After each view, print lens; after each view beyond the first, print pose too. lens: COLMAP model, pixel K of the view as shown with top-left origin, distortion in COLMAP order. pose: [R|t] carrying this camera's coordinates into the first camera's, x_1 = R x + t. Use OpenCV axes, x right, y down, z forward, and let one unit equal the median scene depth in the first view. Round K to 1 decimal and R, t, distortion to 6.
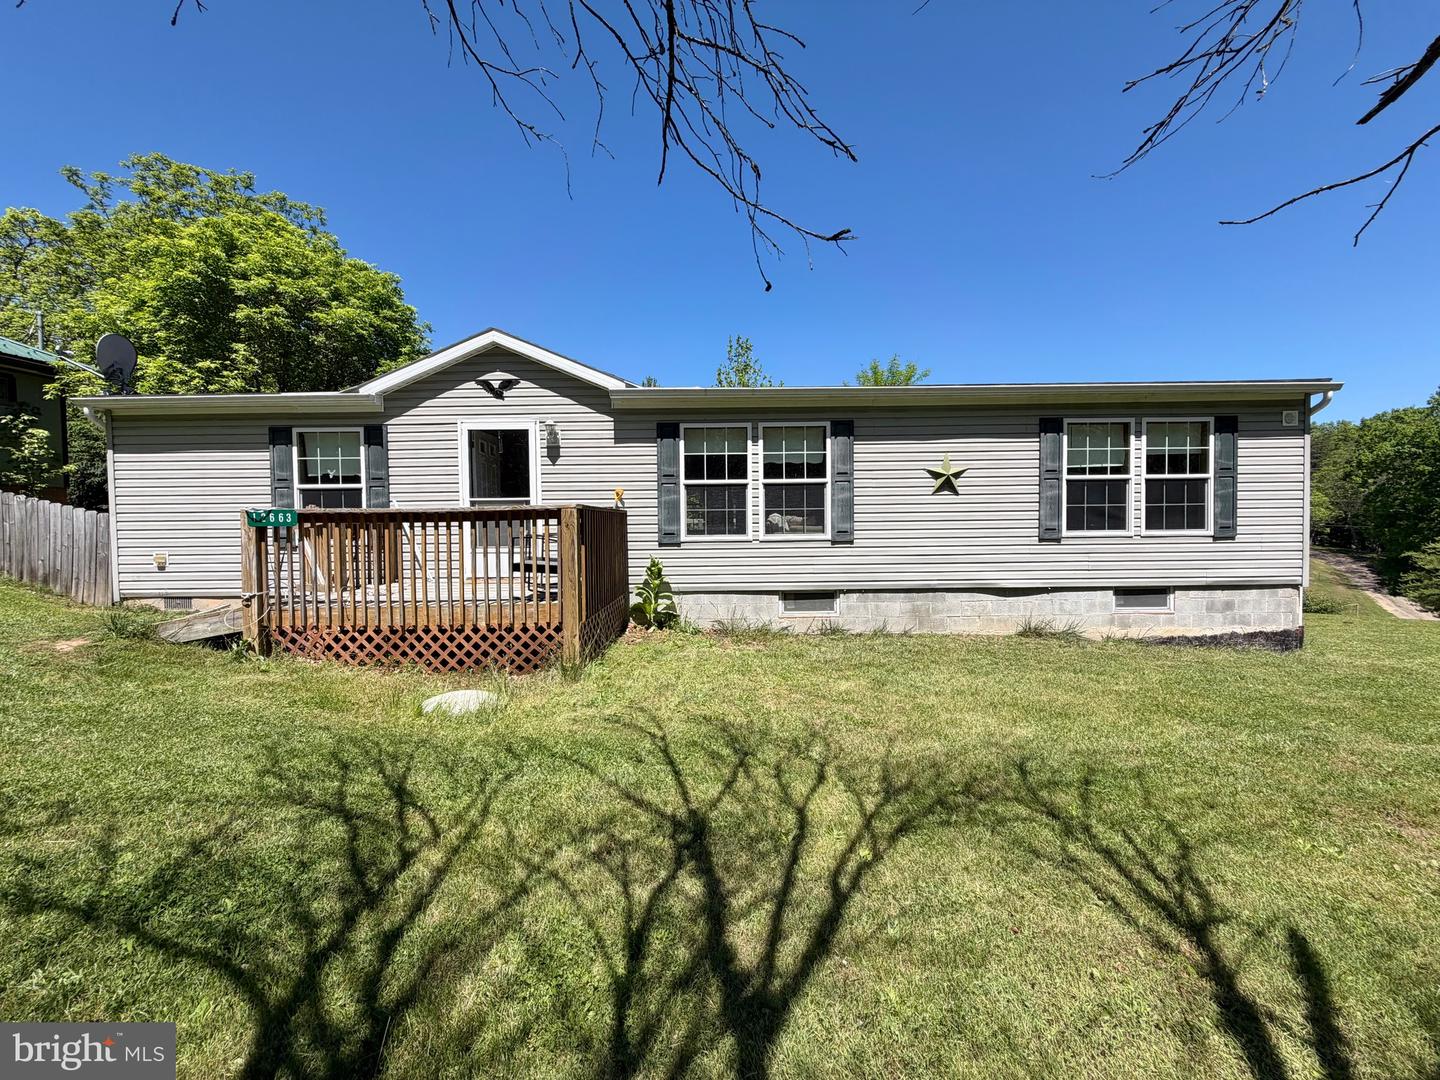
lens RADIAL K [[578.2, 0, 721.1], [0, 578.2, 543.8], [0, 0, 1]] dist [-0.001367, 0.002899]
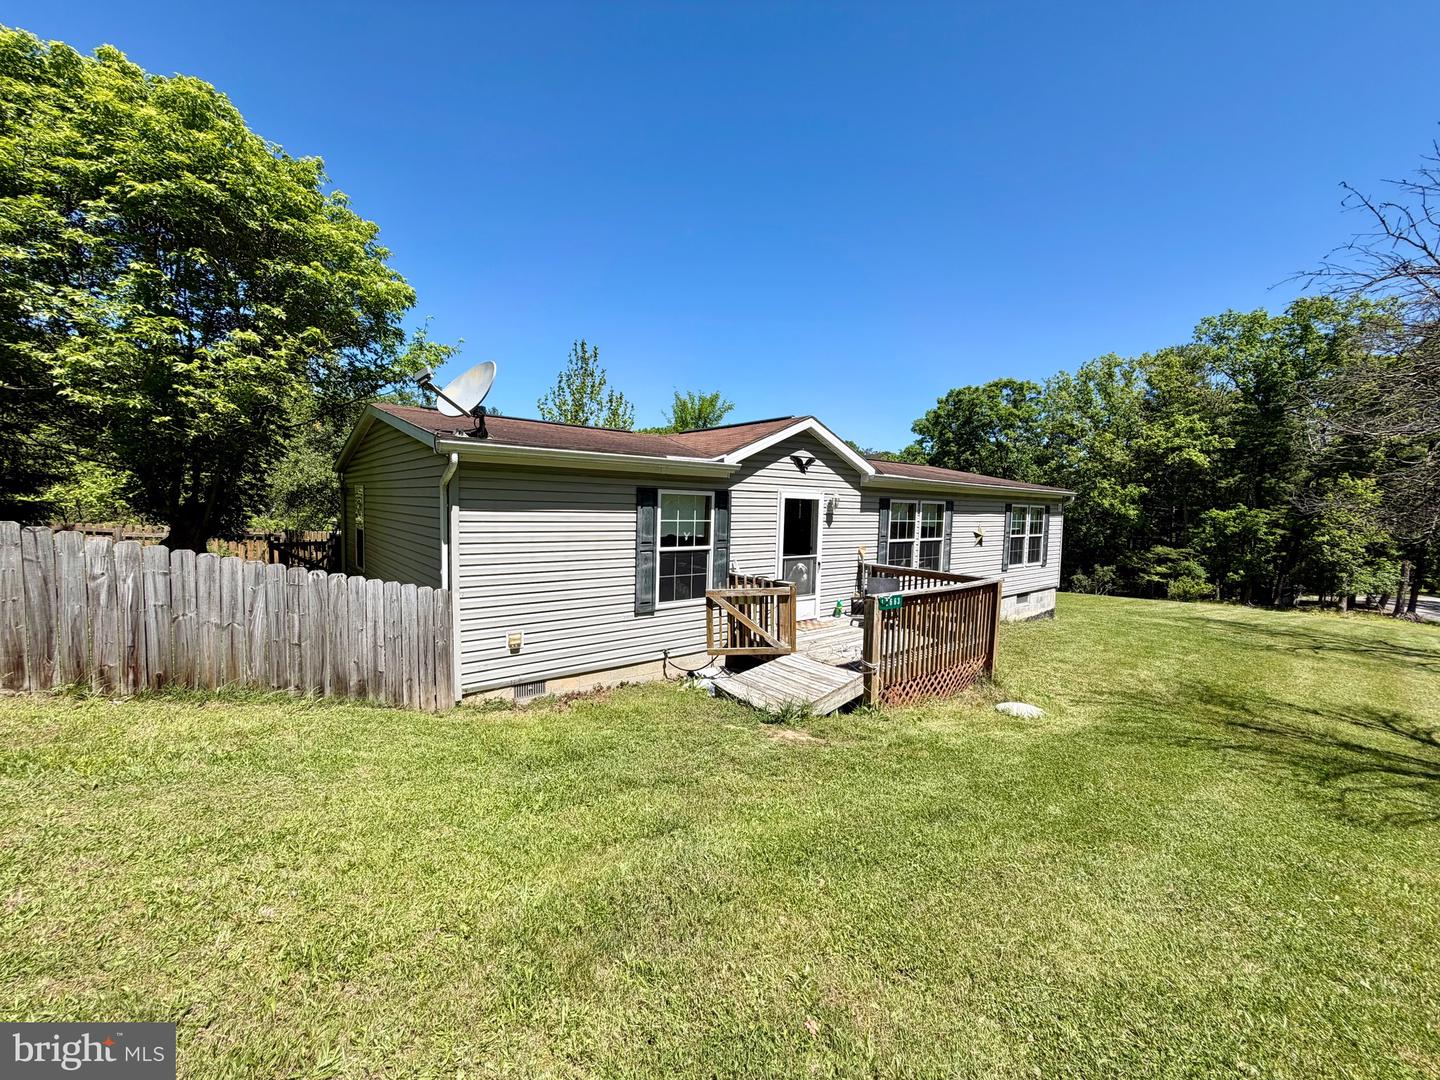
lens RADIAL K [[578.2, 0, 721.6], [0, 578.2, 544.6], [0, 0, 1]] dist [-0.001367, 0.002899]
pose [[0.761643, -0.015328, 0.647816, -1.290743], [-0.017351, 0.998879, 0.044034, -0.152553], [-0.647765, -0.044779, 0.760523, 0.192396]]
